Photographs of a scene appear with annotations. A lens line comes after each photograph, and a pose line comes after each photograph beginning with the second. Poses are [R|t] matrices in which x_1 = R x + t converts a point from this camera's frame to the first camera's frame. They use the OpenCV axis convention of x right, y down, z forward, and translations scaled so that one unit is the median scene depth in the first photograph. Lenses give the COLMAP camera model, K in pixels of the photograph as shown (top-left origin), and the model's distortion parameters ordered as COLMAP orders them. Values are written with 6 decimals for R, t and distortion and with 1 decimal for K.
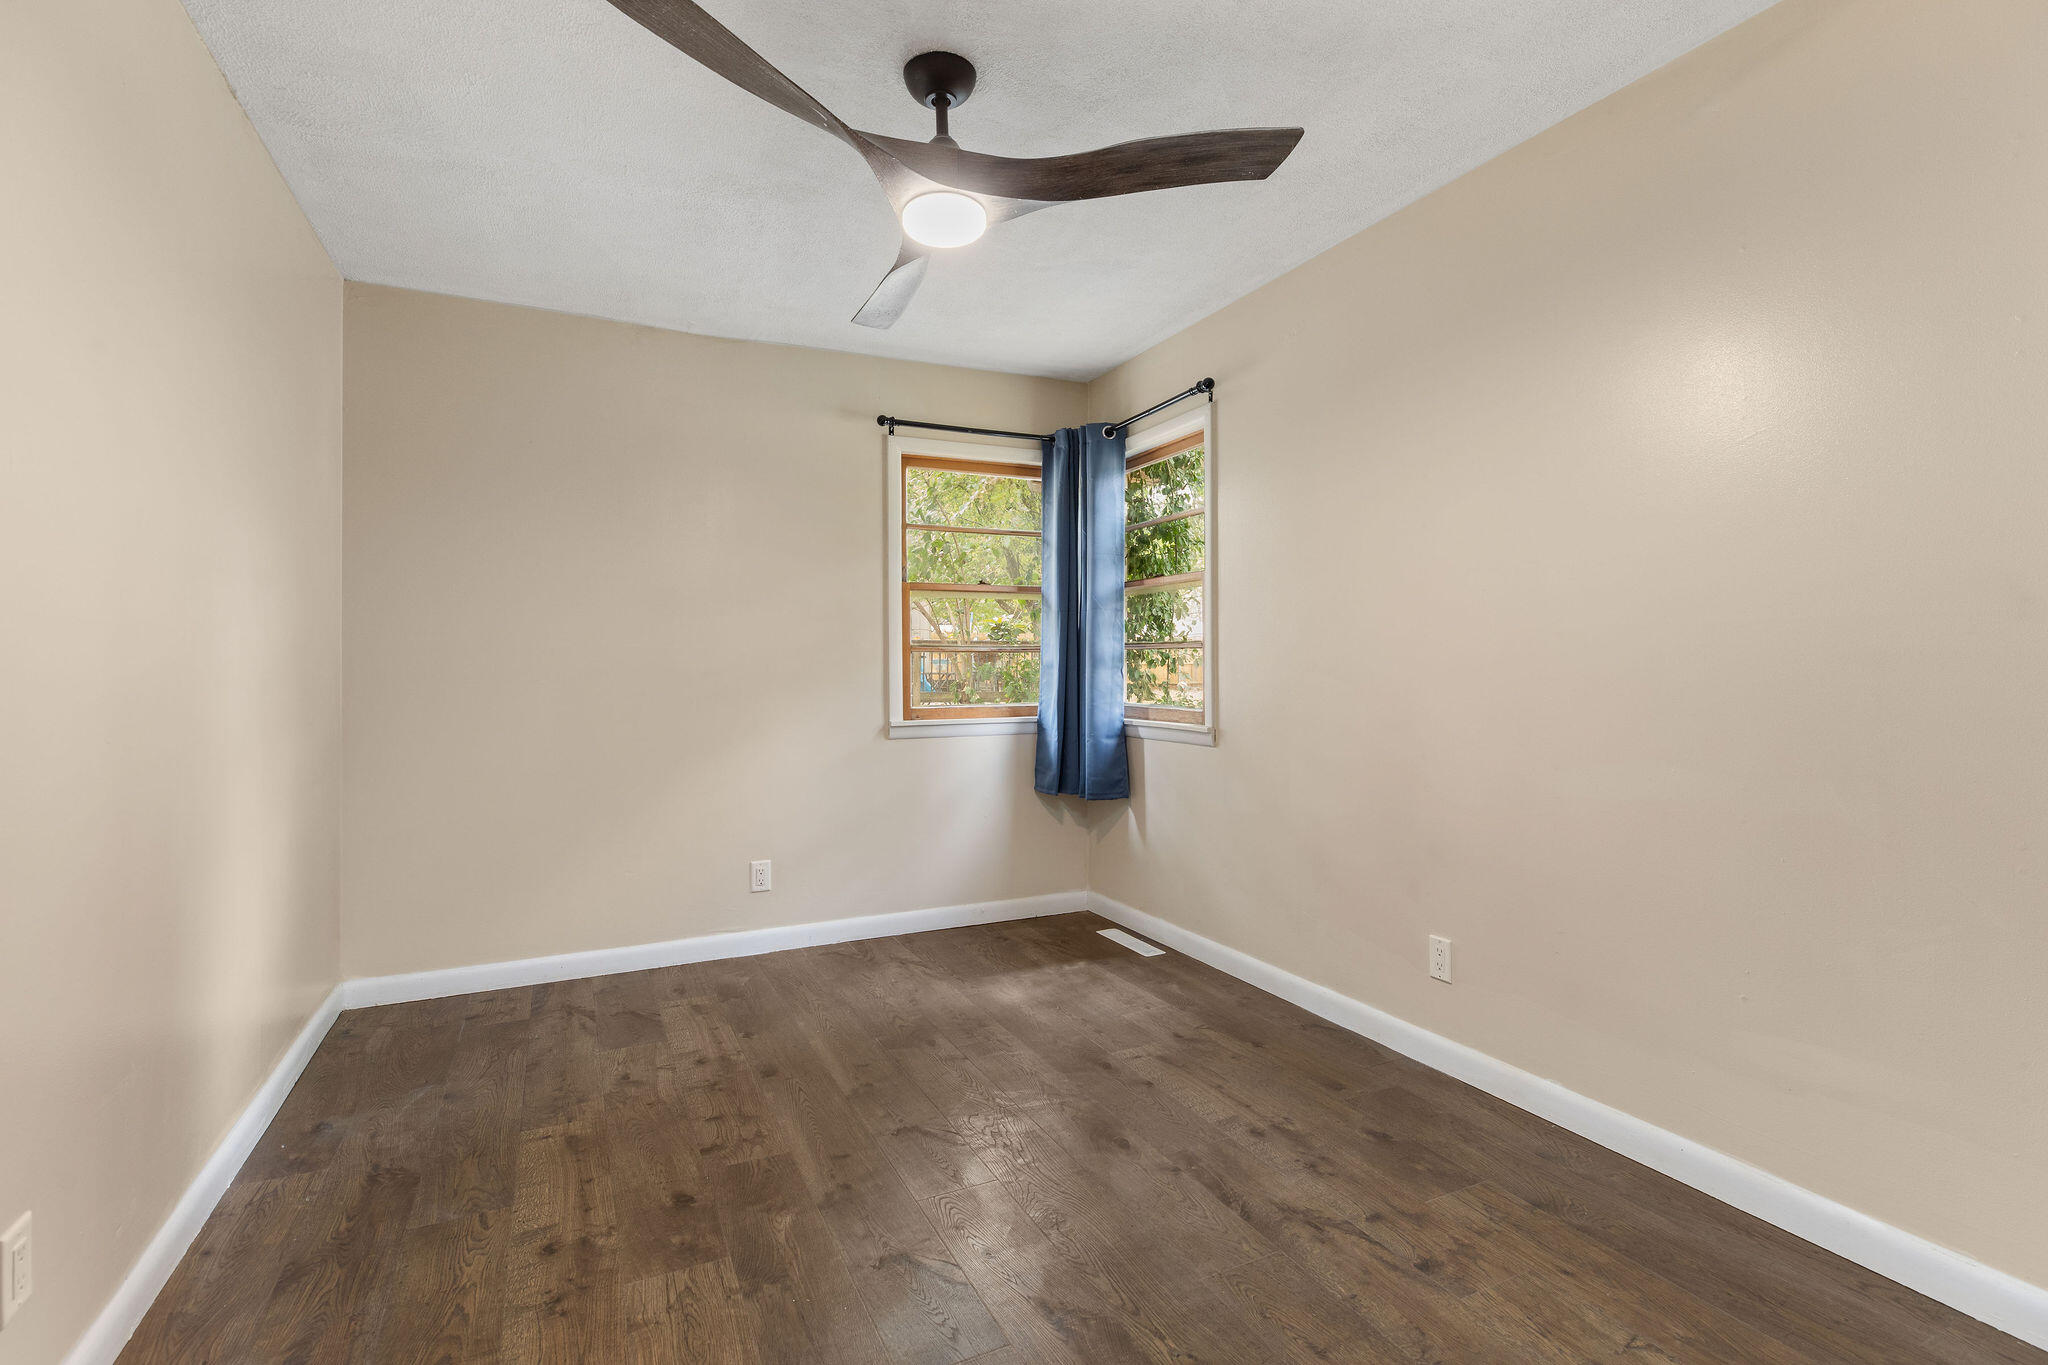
lens RADIAL K [[950.5, 0, 1040.7], [0, 950.5, 668.2], [0, 0, 1]] dist [0.009400, 0.003043]
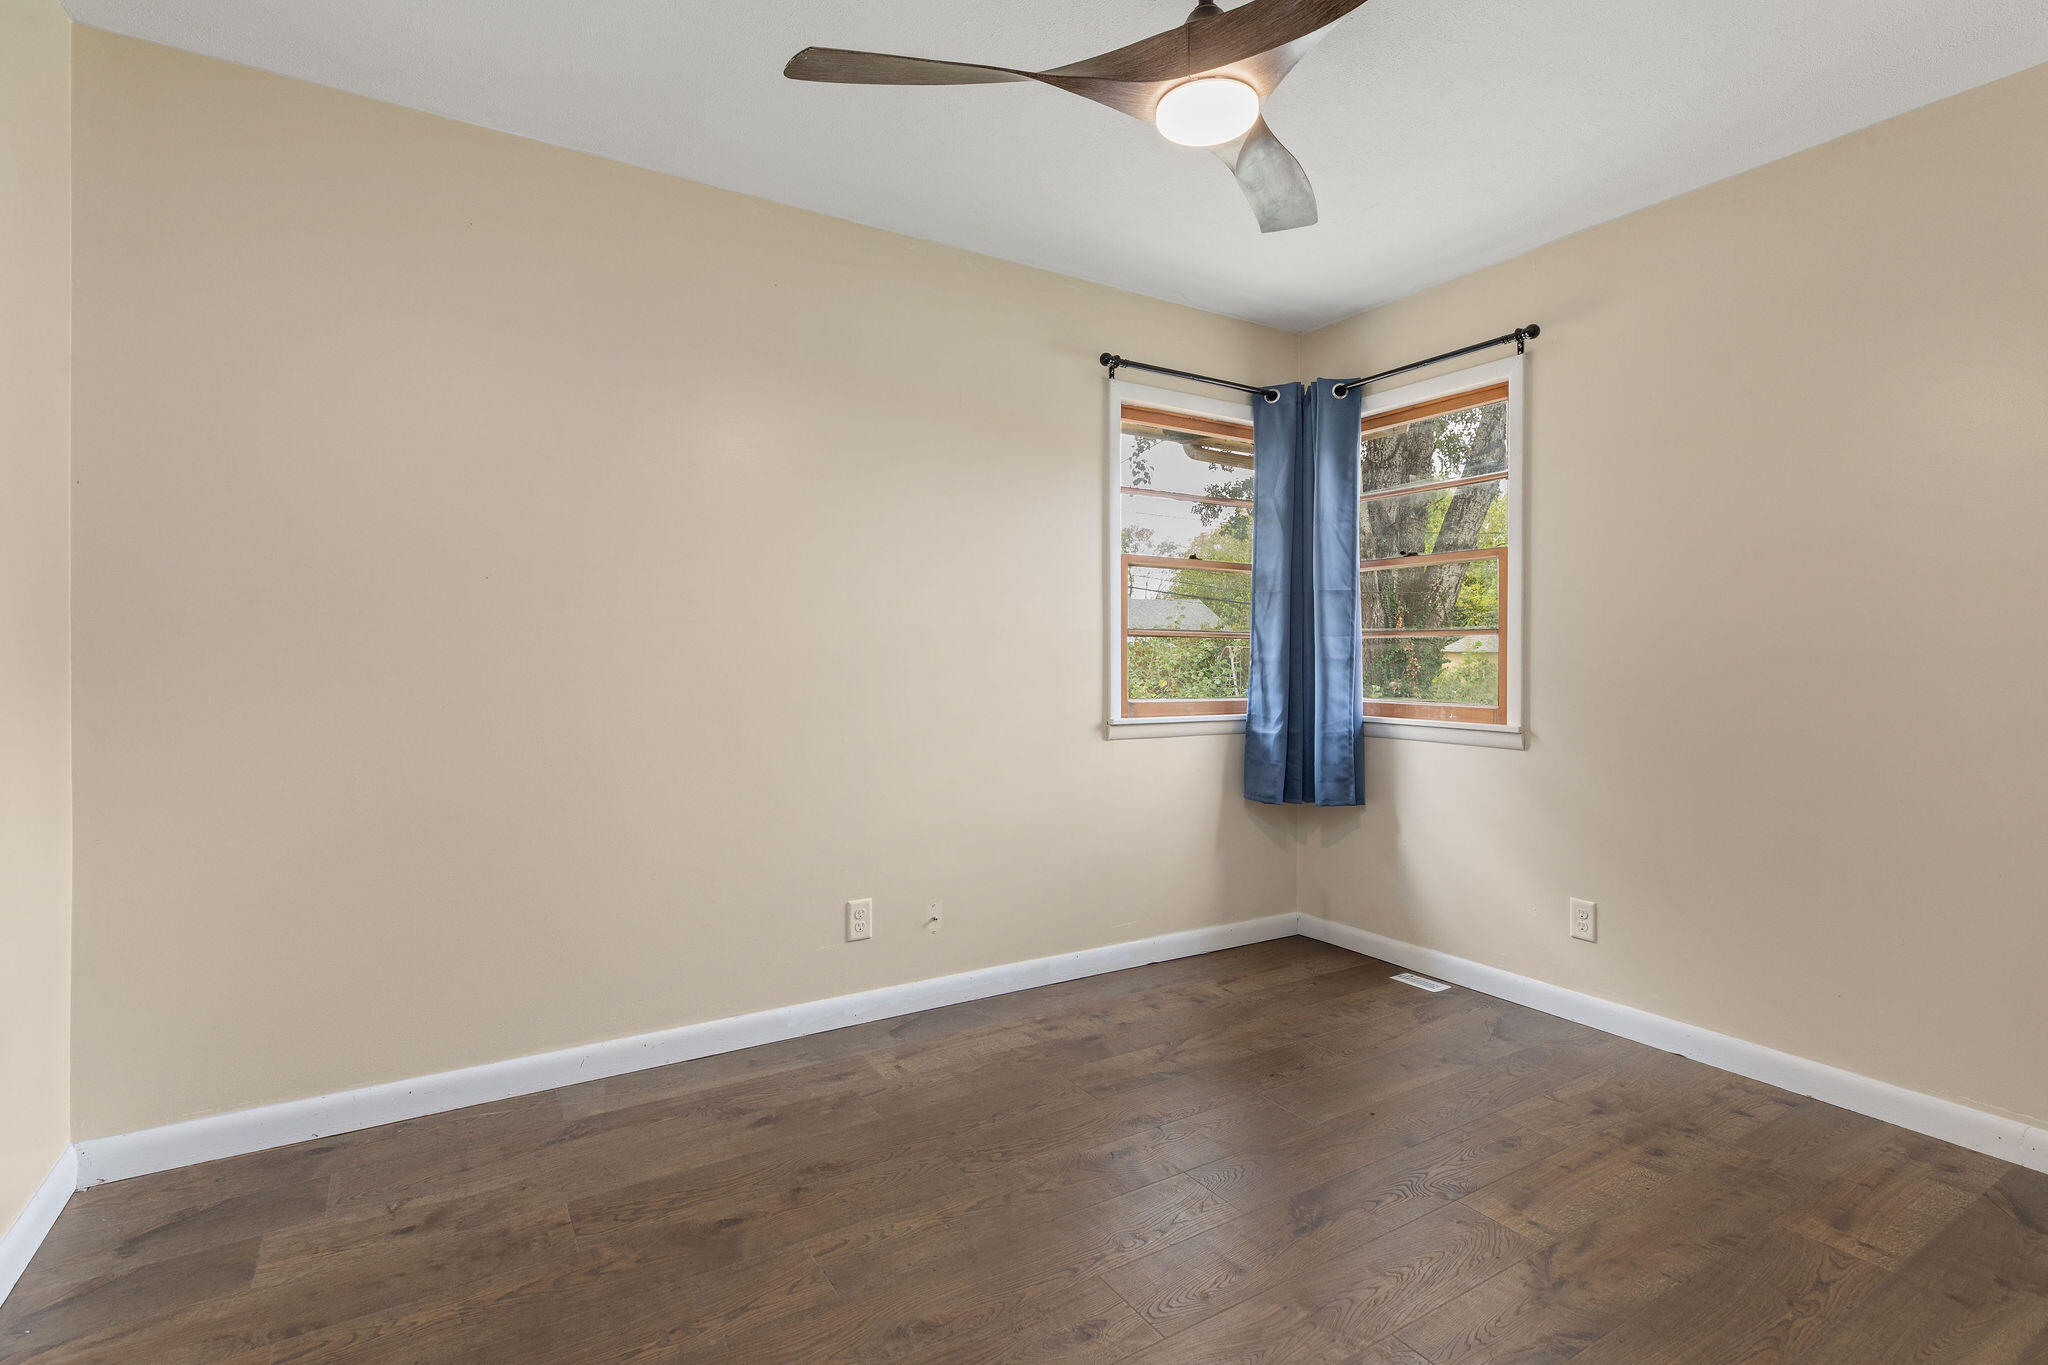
lens RADIAL K [[950.5, 0, 1006.6], [0, 950.5, 673.7], [0, 0, 1]] dist [0.009400, 0.003043]
pose [[0.991391, 0.013938, 0.130192, -0.352327], [-0.014992, 0.999862, 0.007115, 0.011880], [-0.130075, -0.009005, 0.991463, 0.173062]]
